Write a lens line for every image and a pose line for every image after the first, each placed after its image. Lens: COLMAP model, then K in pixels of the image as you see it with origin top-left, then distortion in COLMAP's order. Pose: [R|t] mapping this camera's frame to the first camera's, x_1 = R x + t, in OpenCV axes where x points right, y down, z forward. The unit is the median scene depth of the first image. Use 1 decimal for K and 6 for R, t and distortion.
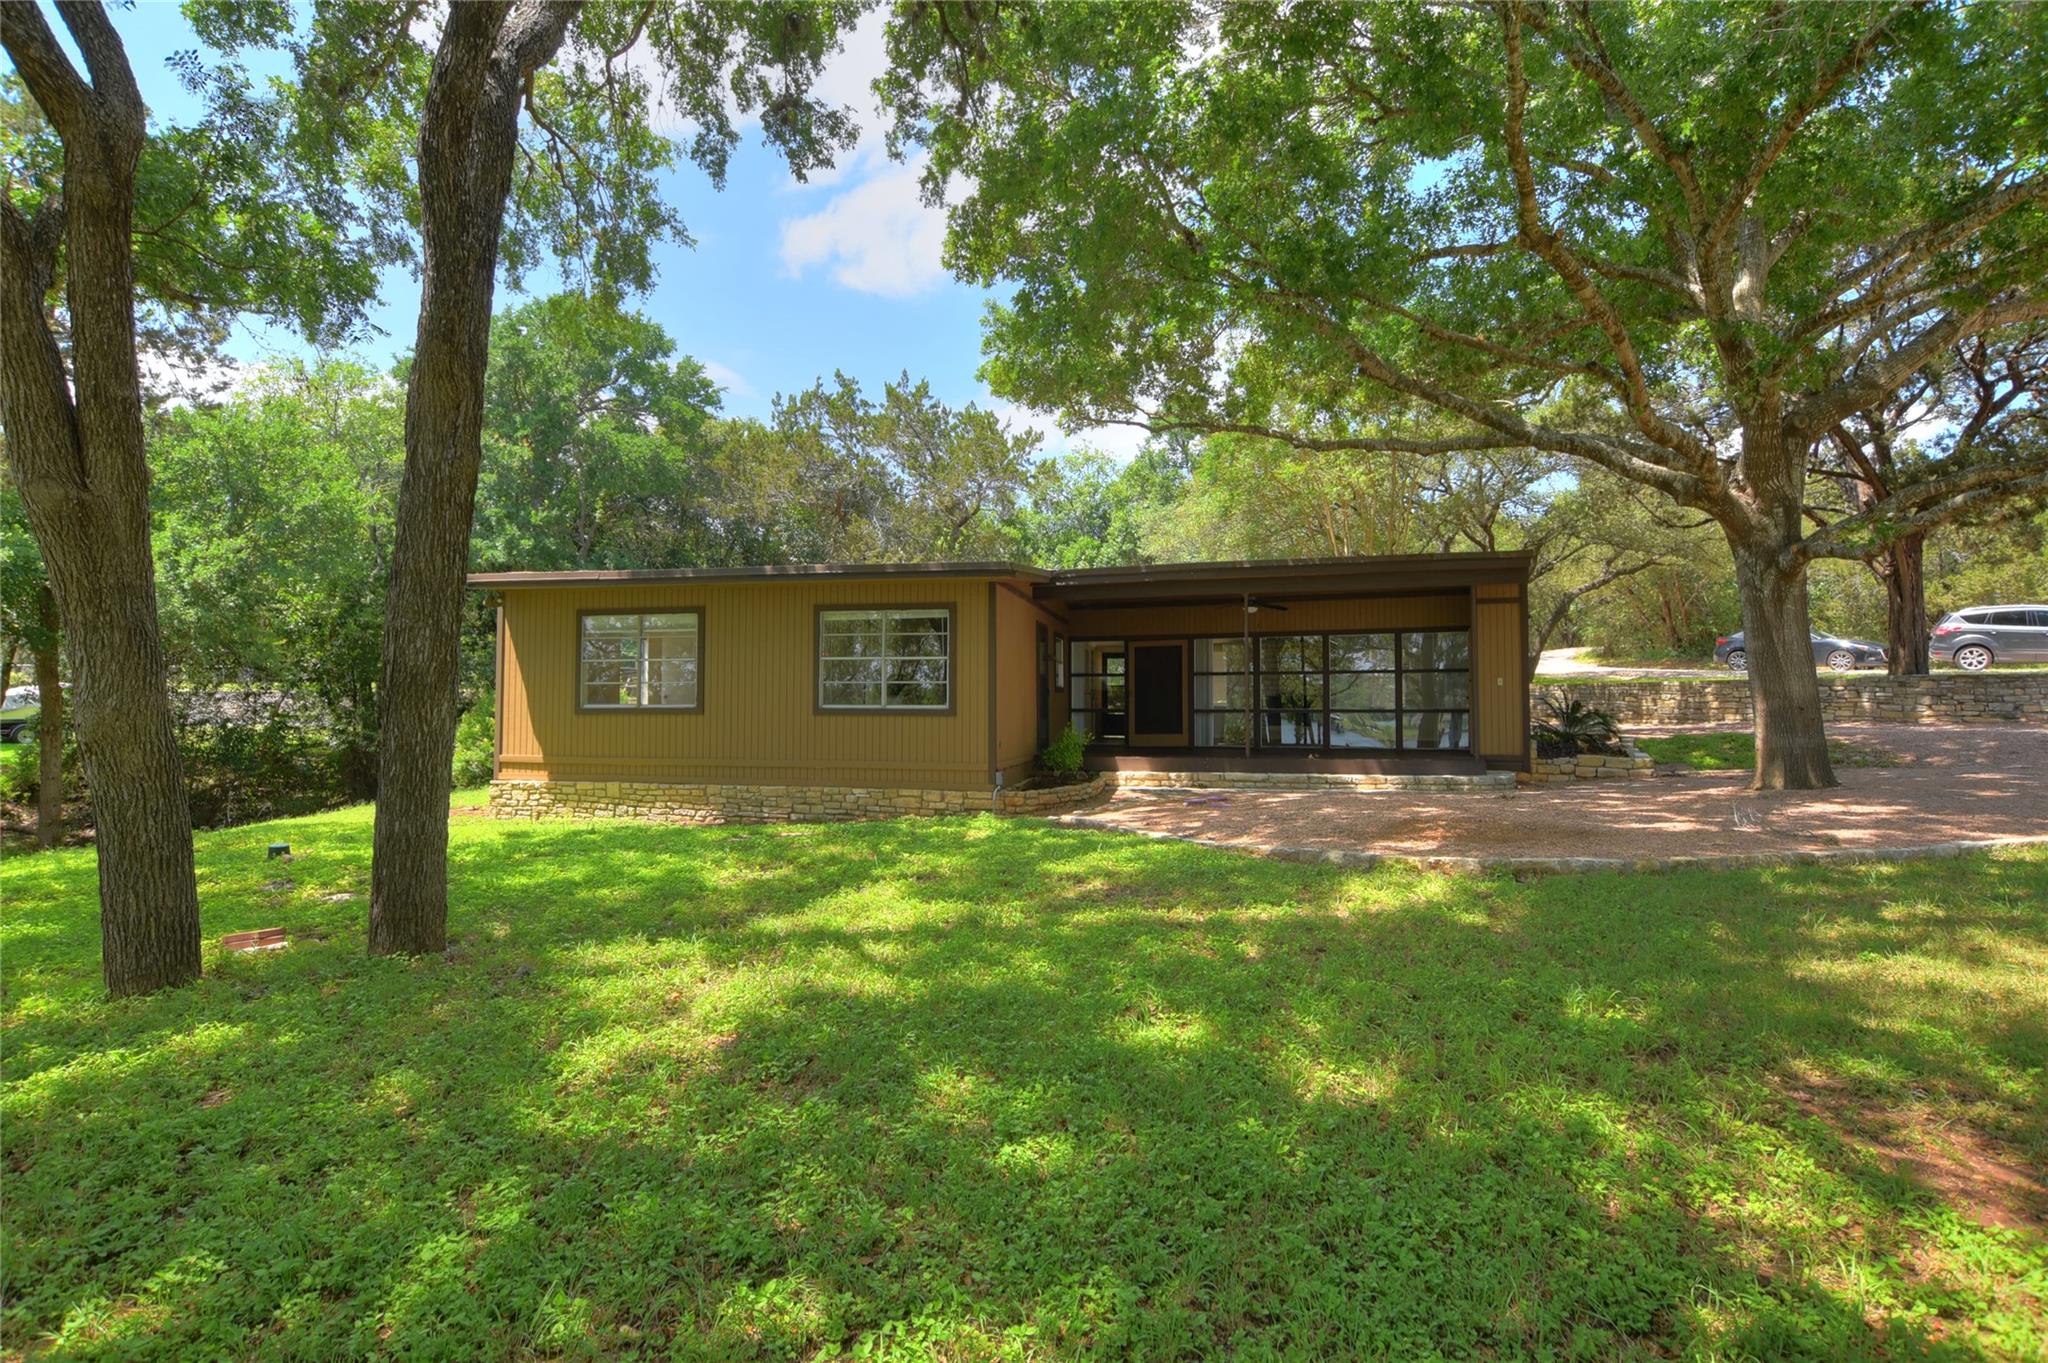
lens RADIAL K [[988.6, 0, 1024.9], [0, 988.6, 672.5], [0, 0, 1]] dist [-0.028155, 0.004009]
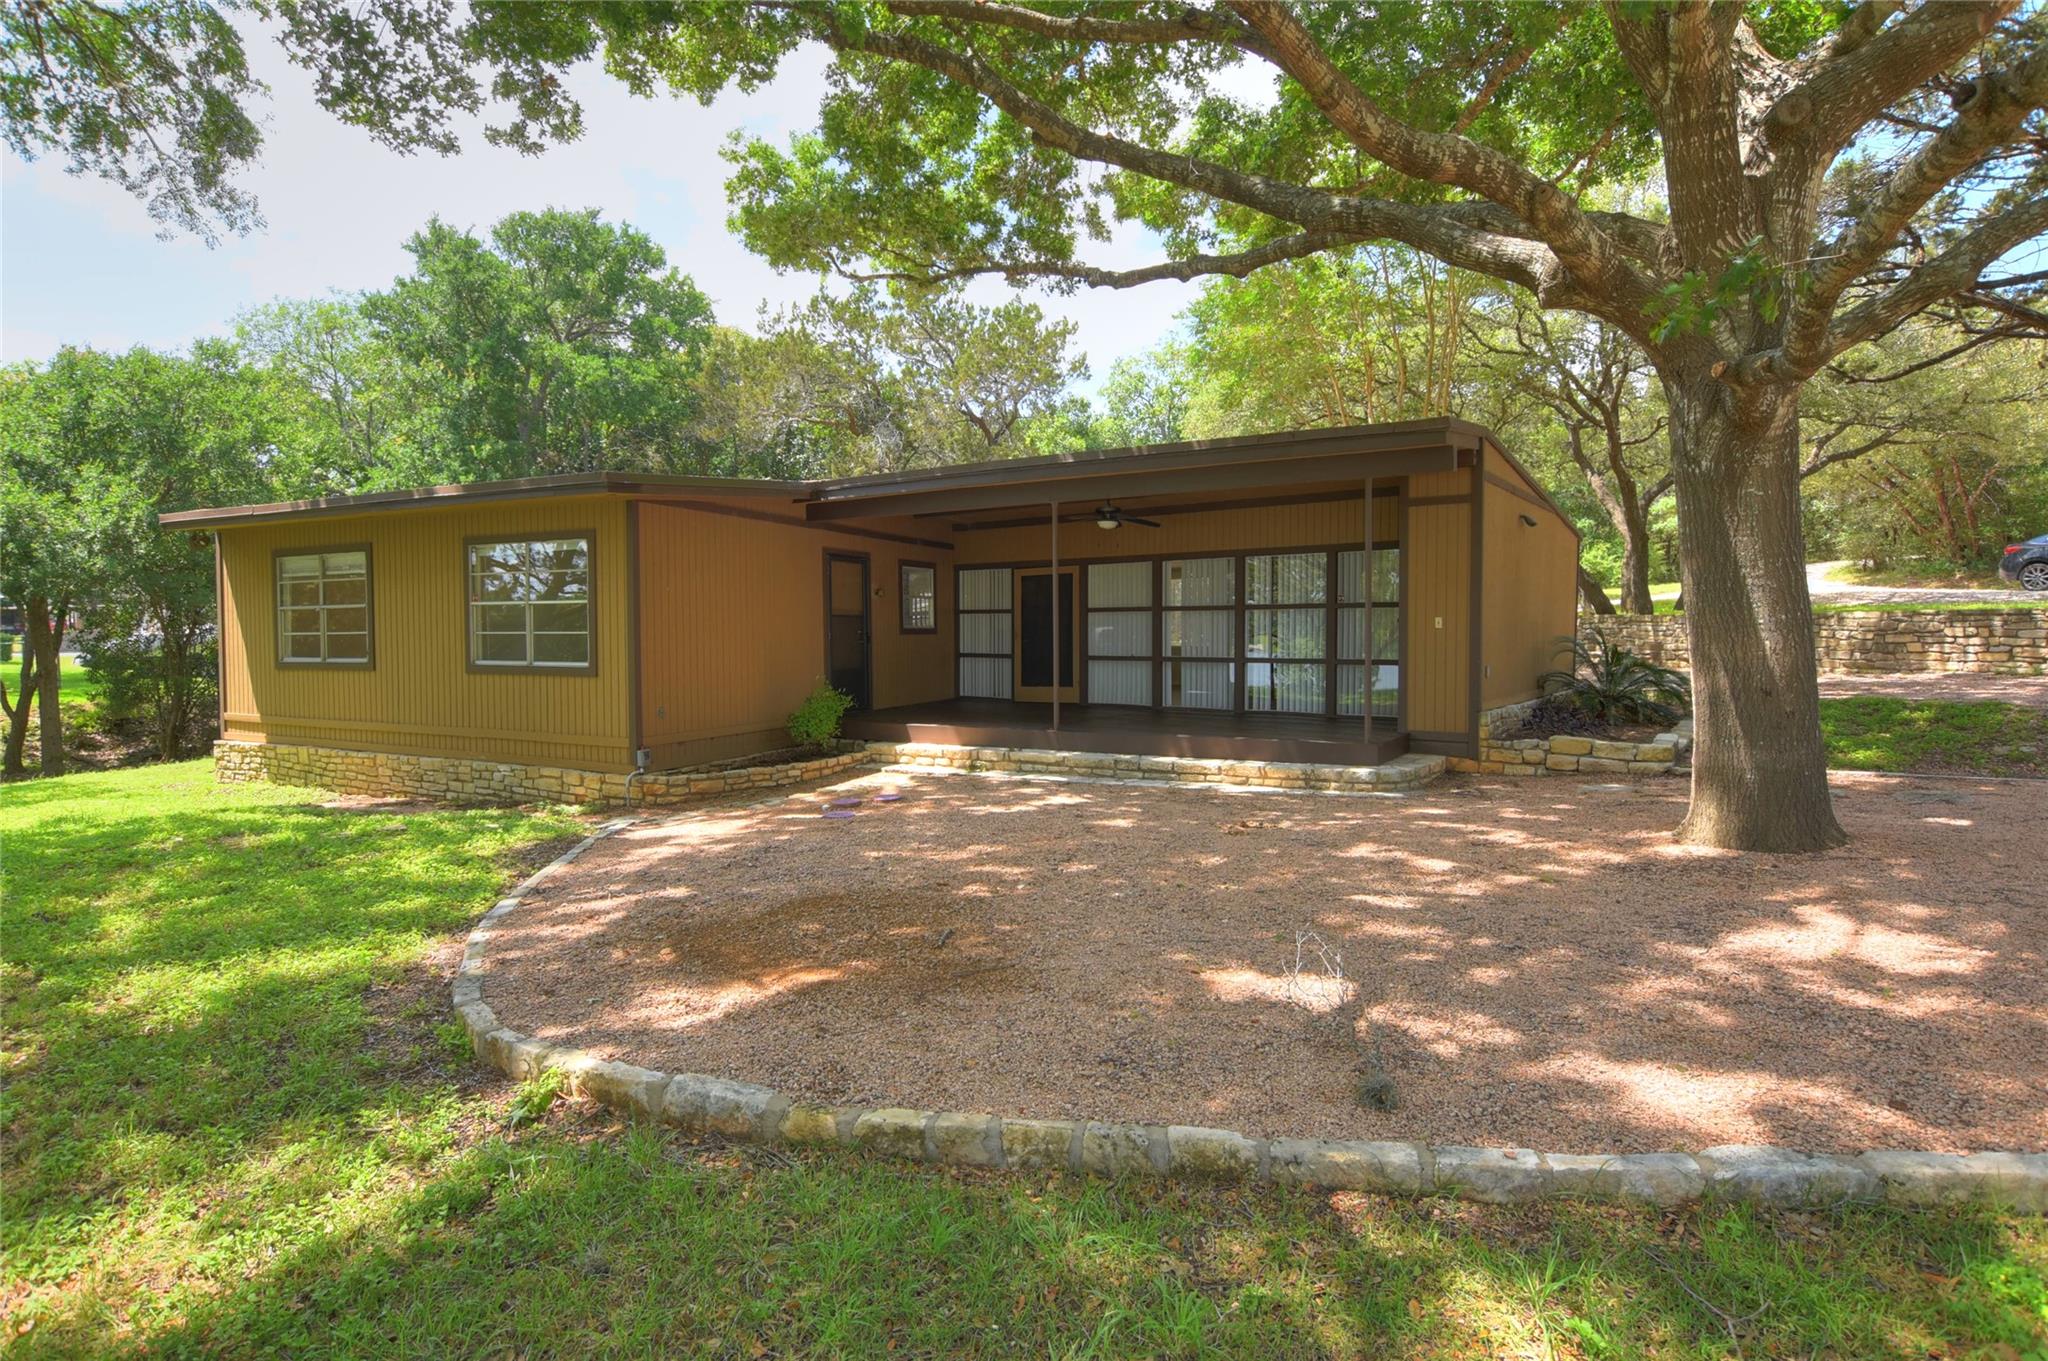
lens RADIAL K [[988.6, 0, 1024.9], [0, 988.6, 671.5], [0, 0, 1]] dist [-0.028155, 0.004009]
pose [[0.970265, 0.005706, -0.241977, 0.375839], [0.012929, 0.997073, 0.075353, -0.011693], [0.241698, -0.076241, 0.967352, 0.285042]]
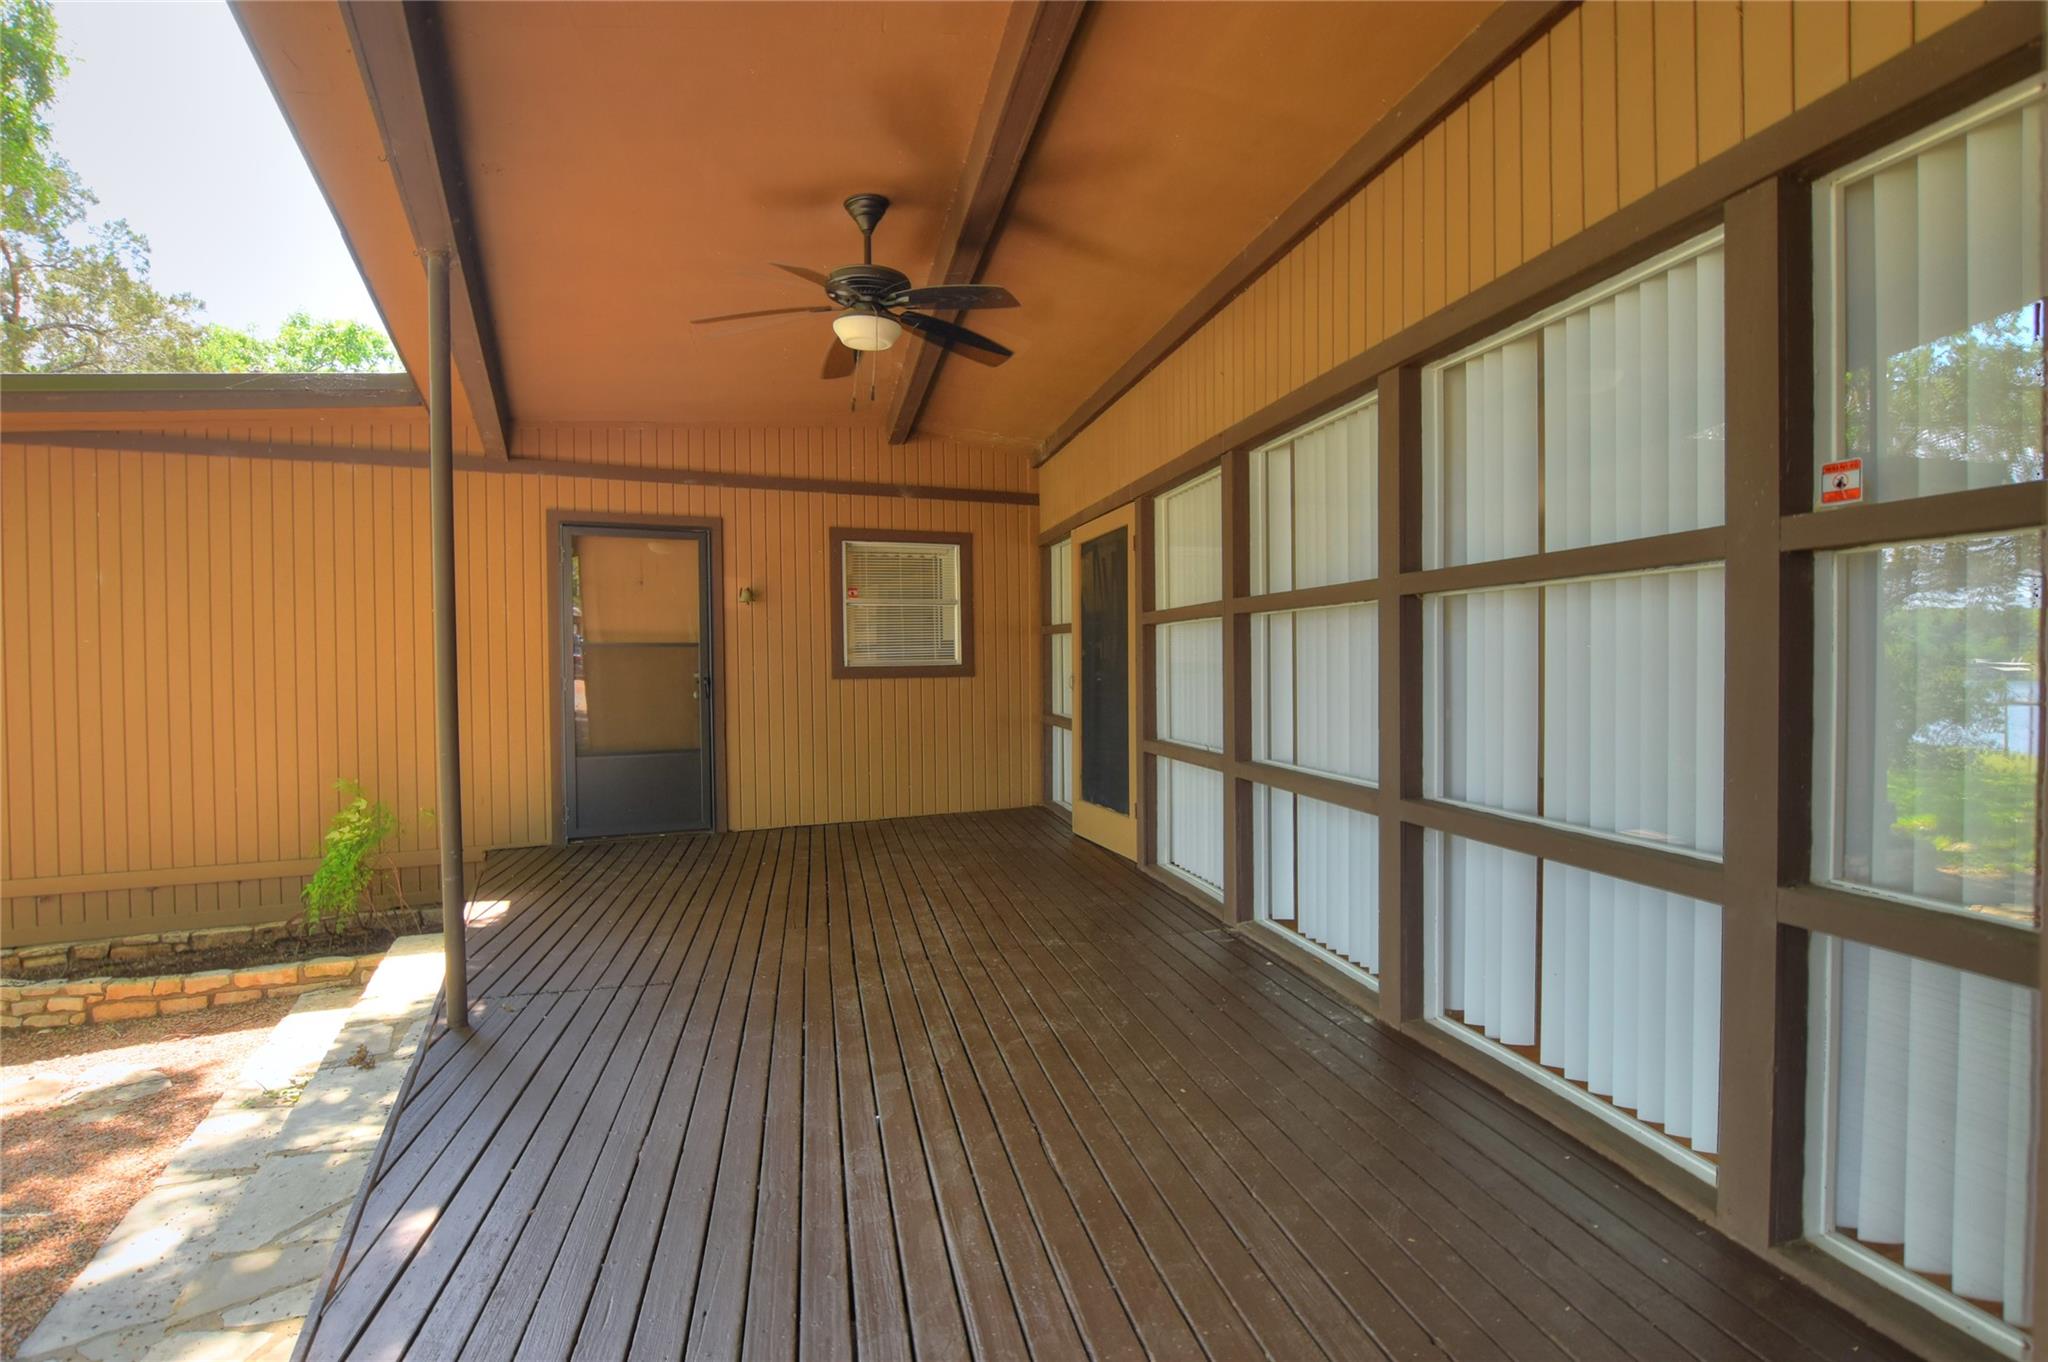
lens RADIAL K [[988.6, 0, 1024.9], [0, 988.6, 672.0], [0, 0, 1]] dist [-0.028155, 0.004009]
pose [[0.578932, 0.003232, -0.815369, 0.465005], [0.039168, 0.998727, 0.031769, 0.007619], [0.814434, -0.050329, 0.578069, 0.959004]]
